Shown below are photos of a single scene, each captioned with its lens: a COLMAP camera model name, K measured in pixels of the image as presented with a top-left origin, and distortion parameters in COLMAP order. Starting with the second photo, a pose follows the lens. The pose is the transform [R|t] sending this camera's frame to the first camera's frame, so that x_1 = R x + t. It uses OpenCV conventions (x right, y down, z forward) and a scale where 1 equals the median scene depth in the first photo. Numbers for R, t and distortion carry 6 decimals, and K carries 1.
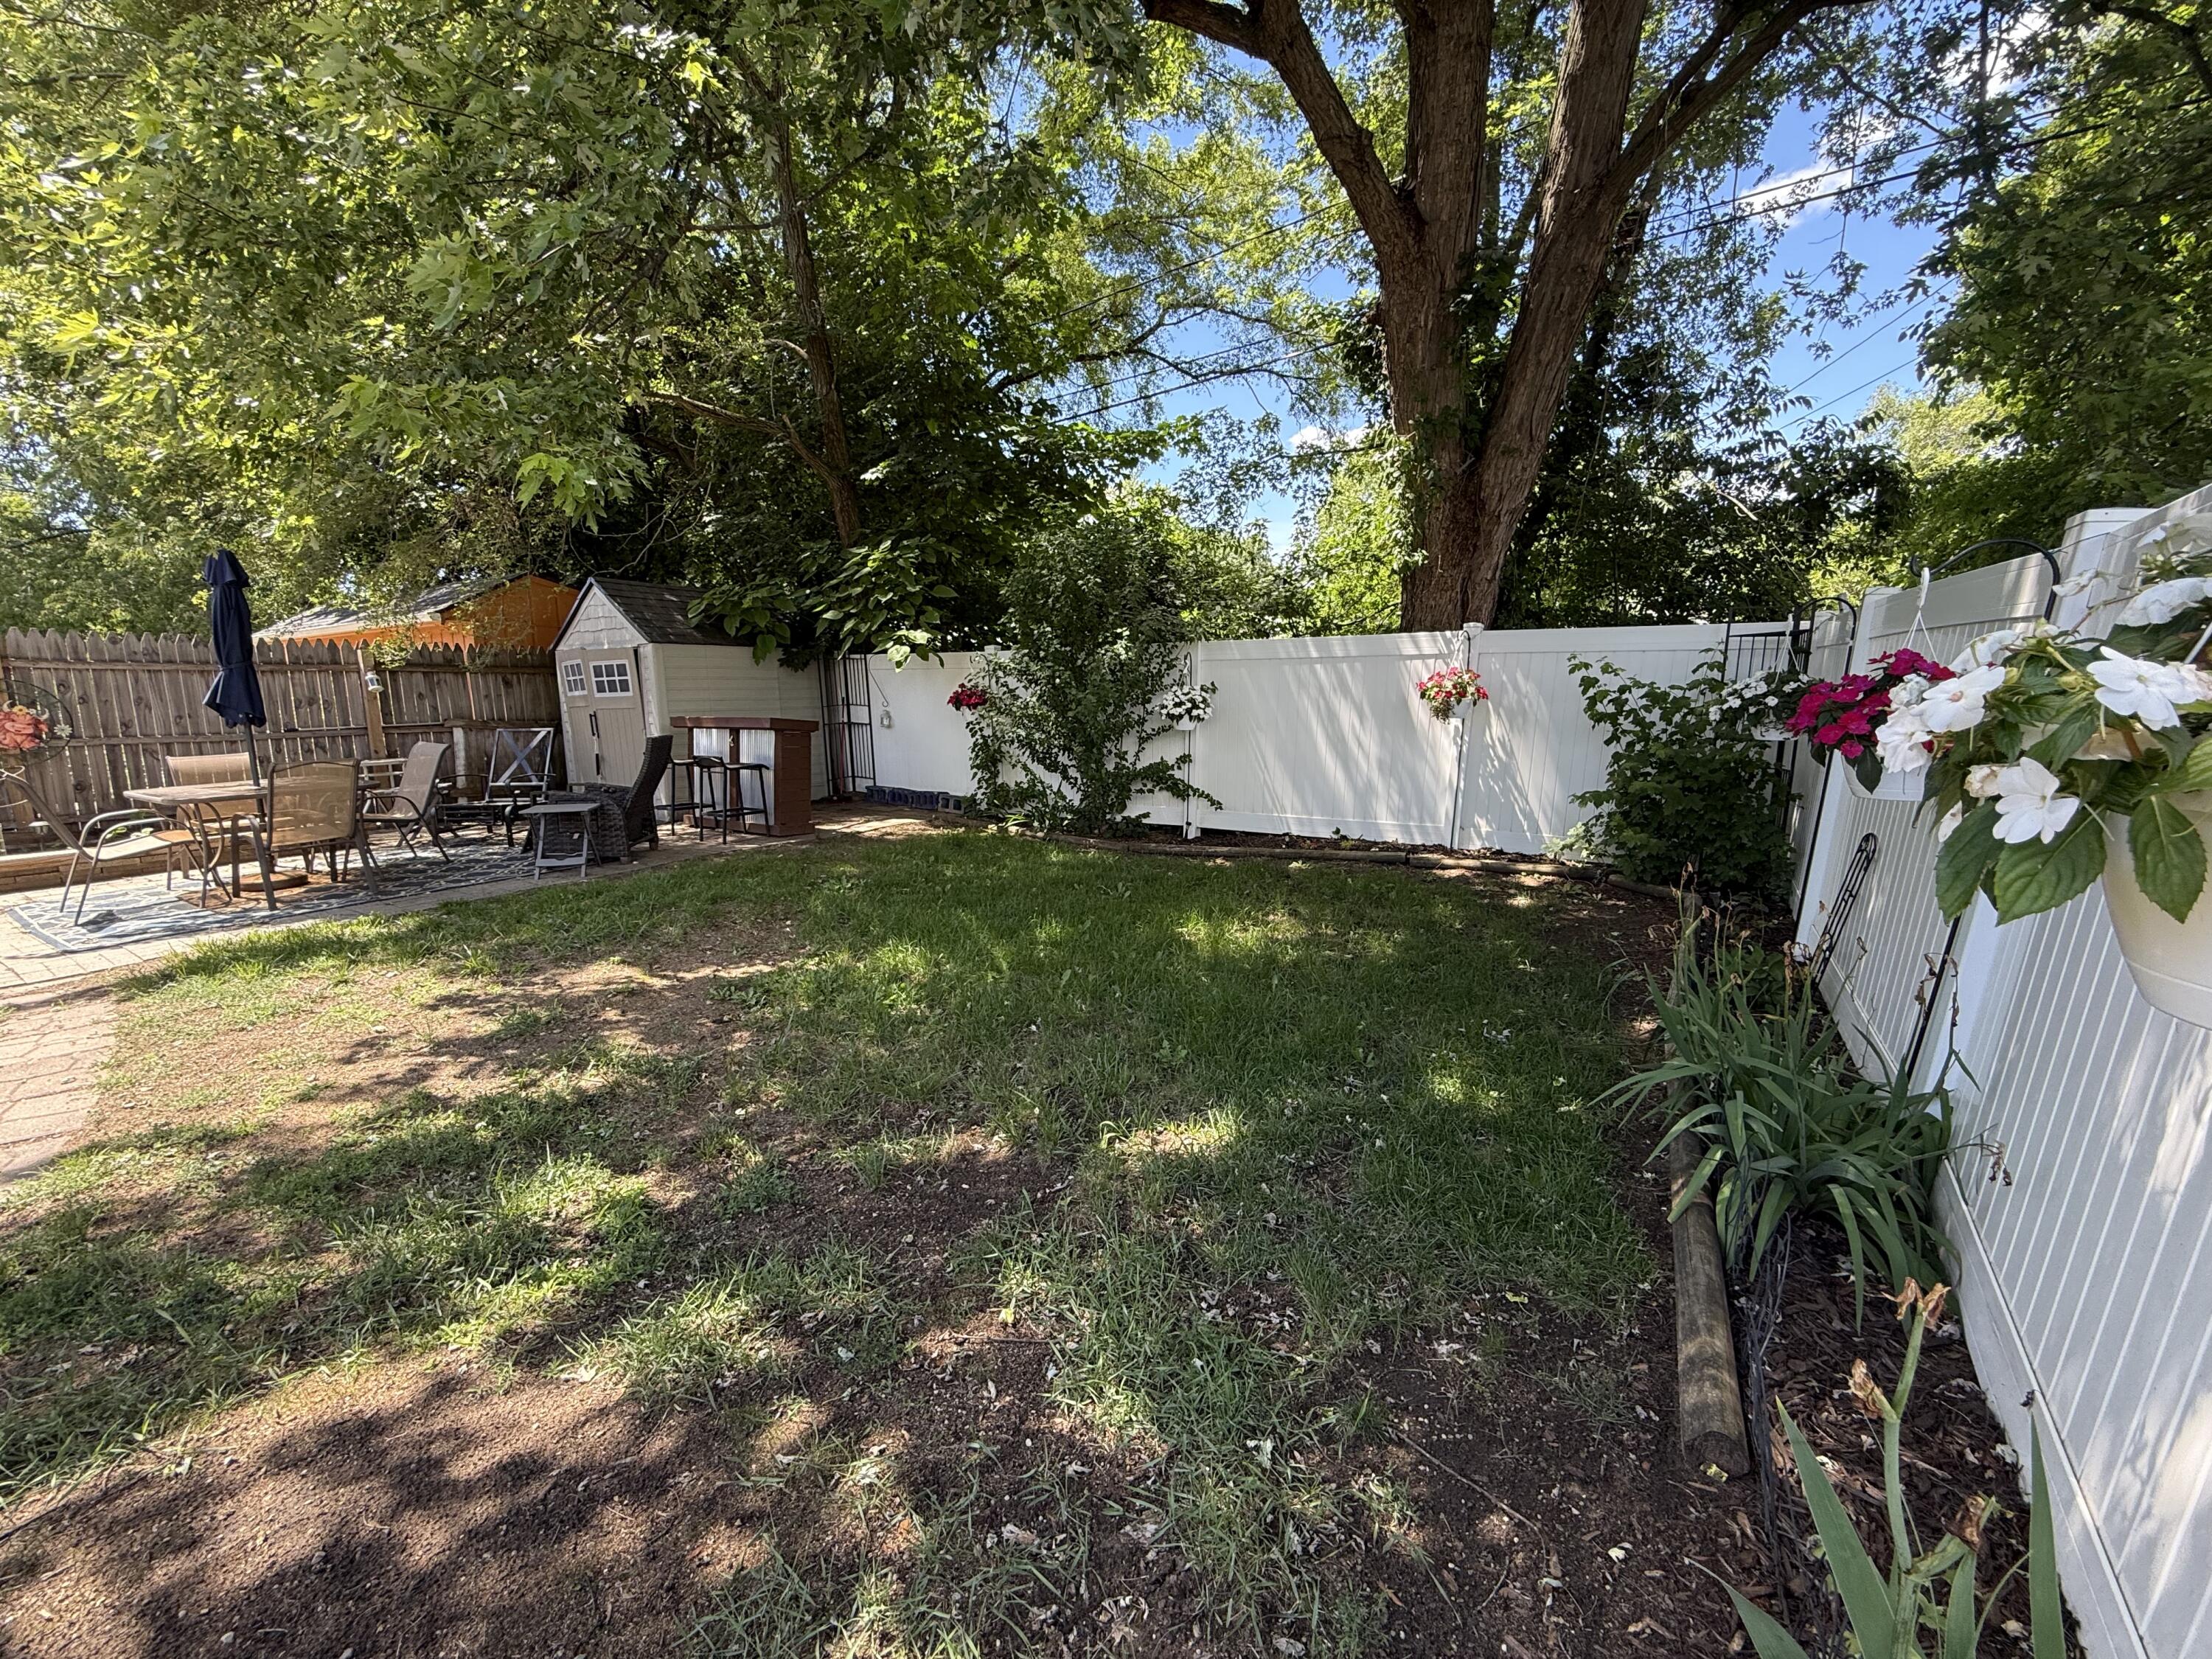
lens RADIAL K [[884.8, 0, 1105.1], [0, 884.8, 829.0], [0, 0, 1]] dist [0.000230, 0.000289]
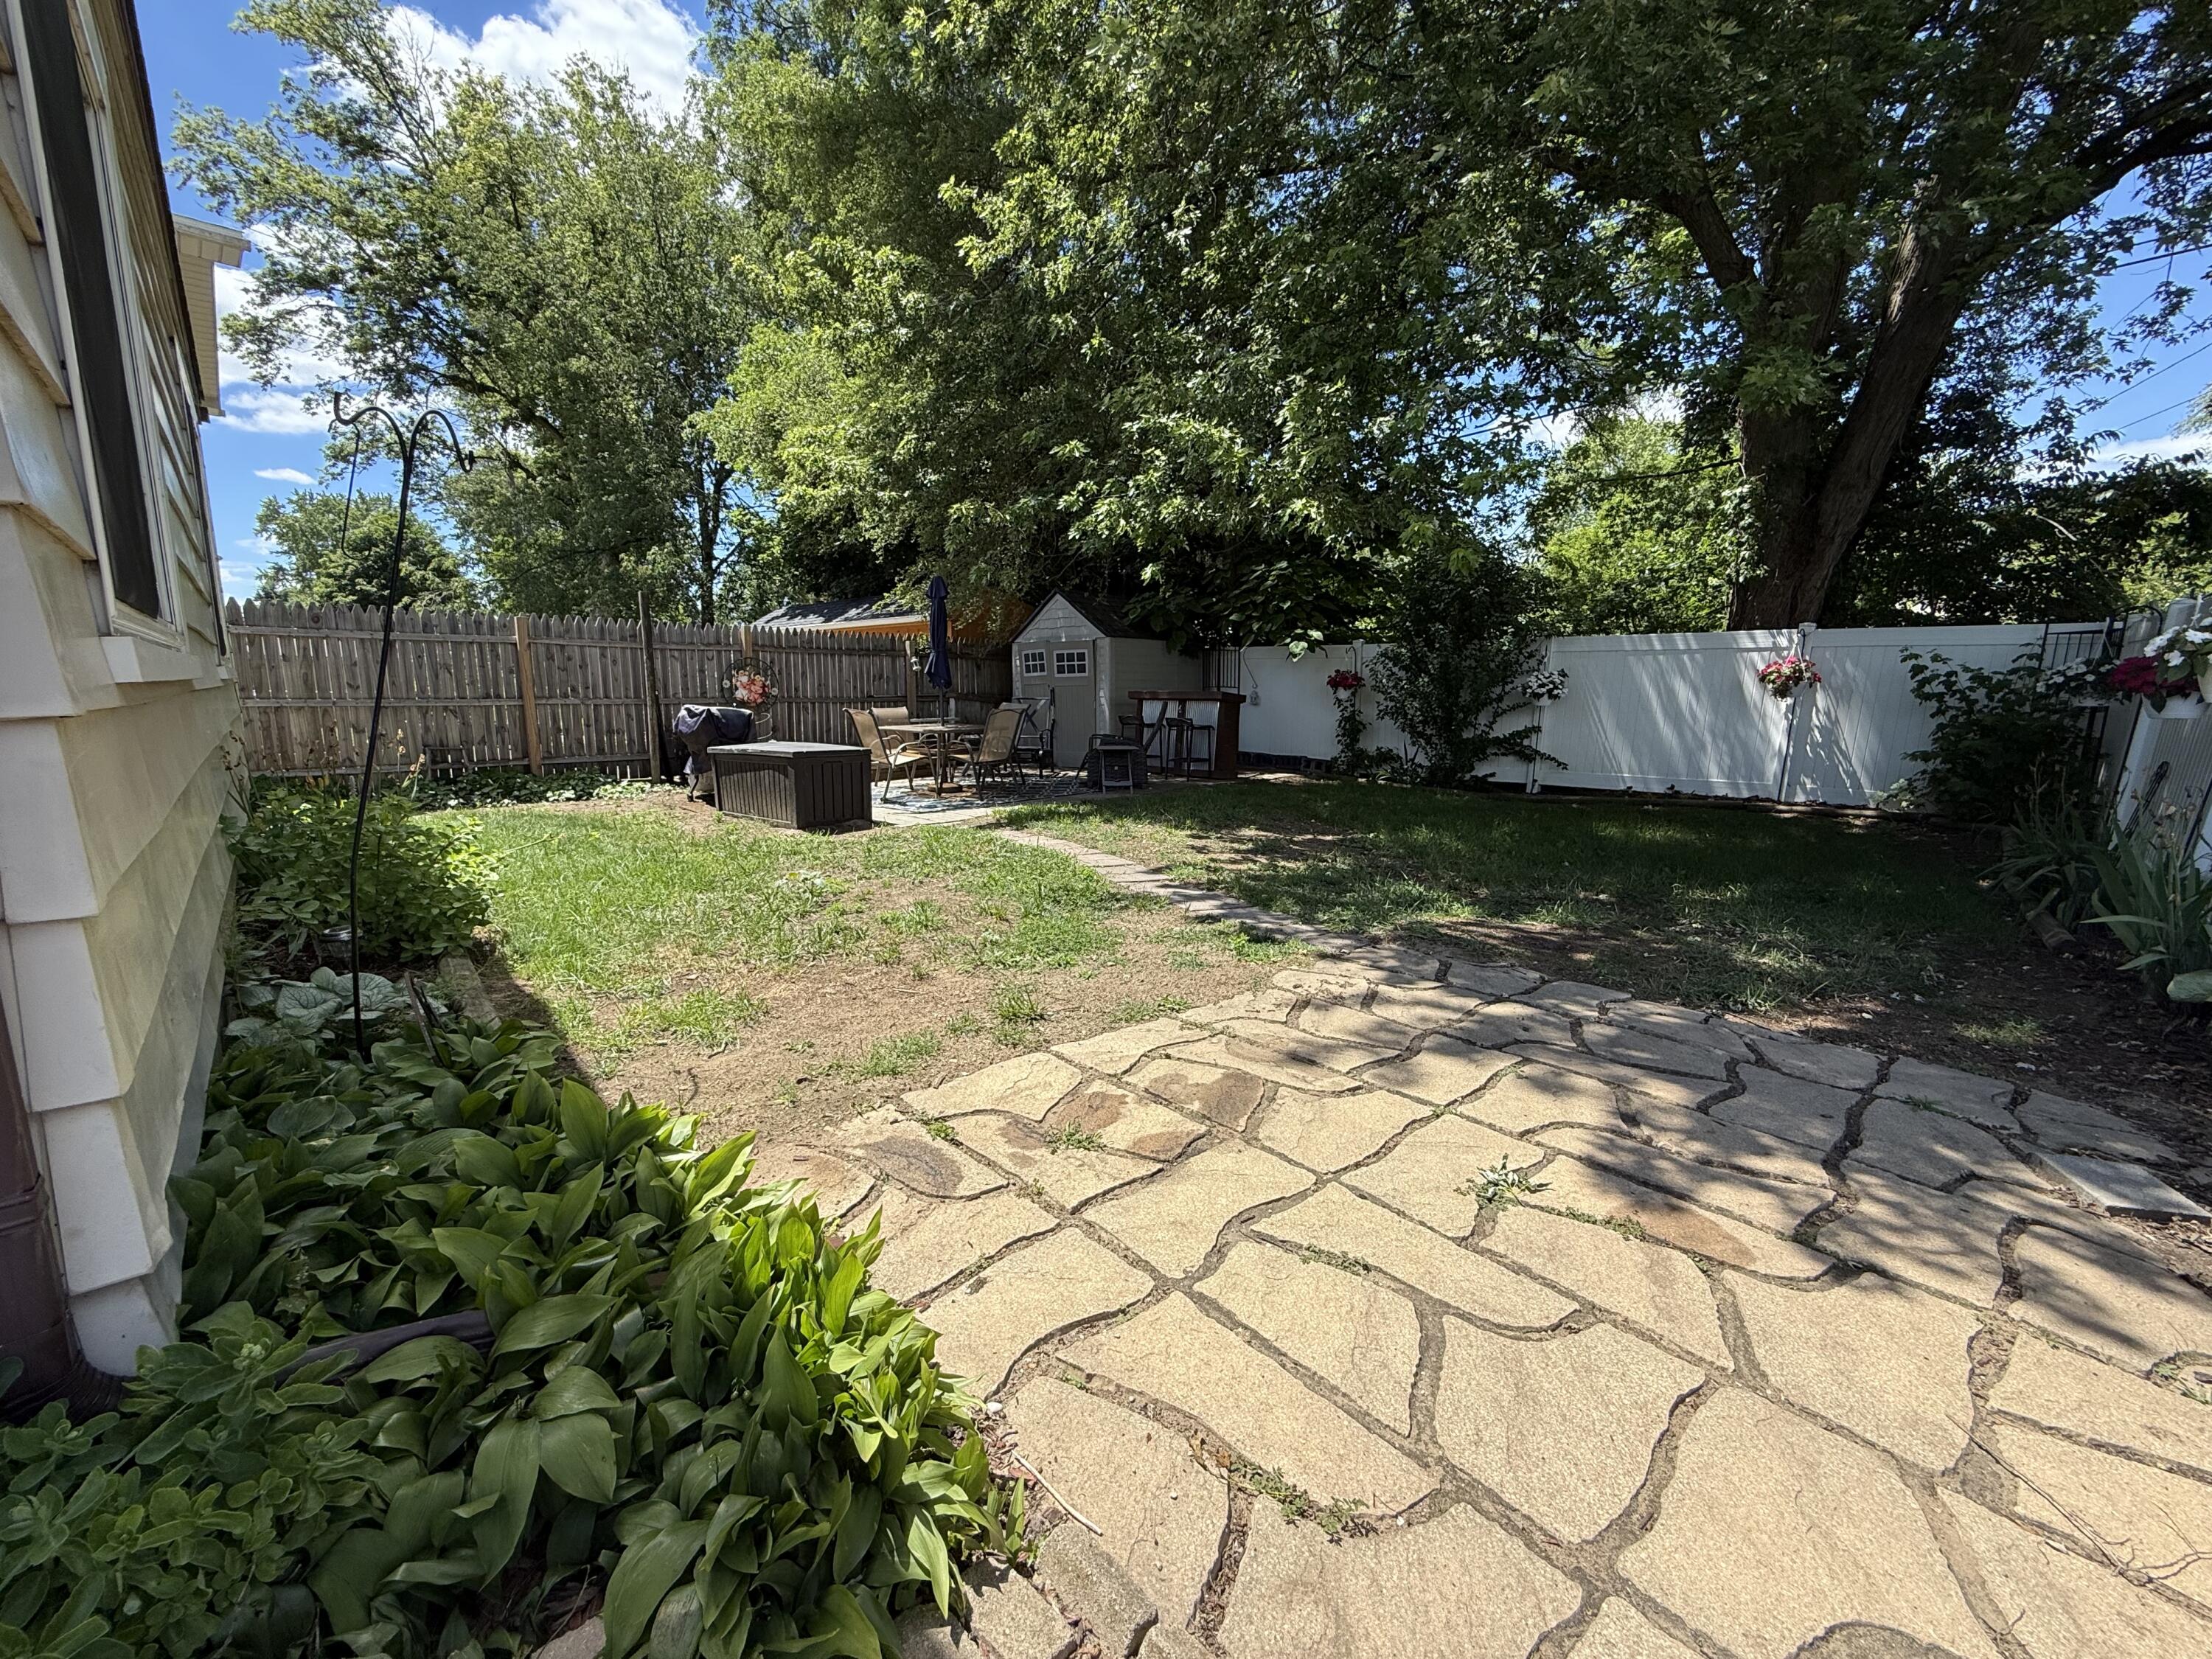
lens RADIAL K [[884.8, 0, 1113.3], [0, 884.8, 827.4], [0, 0, 1]] dist [0.000230, 0.000289]
pose [[0.985223, 0.039891, -0.166568, -0.331603], [-0.039818, 0.999200, 0.003783, 0.092011], [0.166585, 0.002905, 0.986023, -0.403615]]
